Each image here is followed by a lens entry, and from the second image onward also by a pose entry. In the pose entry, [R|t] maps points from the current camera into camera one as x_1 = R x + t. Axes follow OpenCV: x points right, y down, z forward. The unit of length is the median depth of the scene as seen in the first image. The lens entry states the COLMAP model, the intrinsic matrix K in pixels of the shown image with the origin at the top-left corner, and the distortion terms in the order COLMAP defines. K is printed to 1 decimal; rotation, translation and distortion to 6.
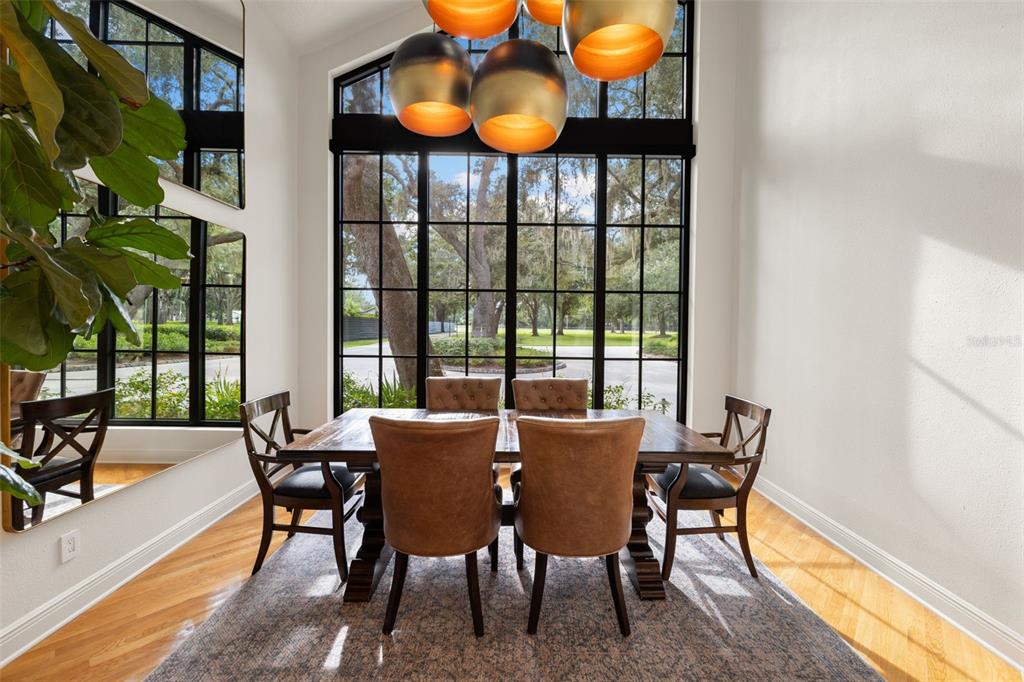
lens RADIAL K [[418.6, 0, 512.8], [0, 418.6, 336.2], [0, 0, 1]] dist [0.002323, 0.000133]
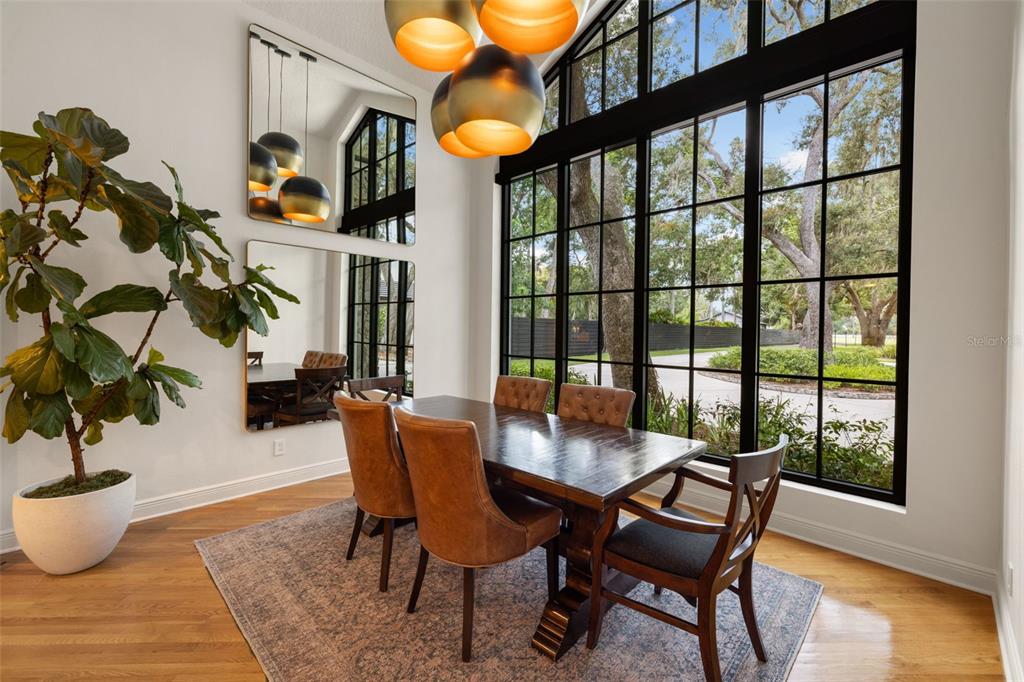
lens RADIAL K [[430.5, 0, 509.4], [0, 430.5, 333.4], [0, 0, 1]] dist [0.001222, 0.000027]
pose [[0.706424, 0.004306, -0.707776, 0.451372], [-0.026909, 0.999422, -0.020777, 0.007653], [0.707278, 0.033723, 0.706131, 0.171164]]
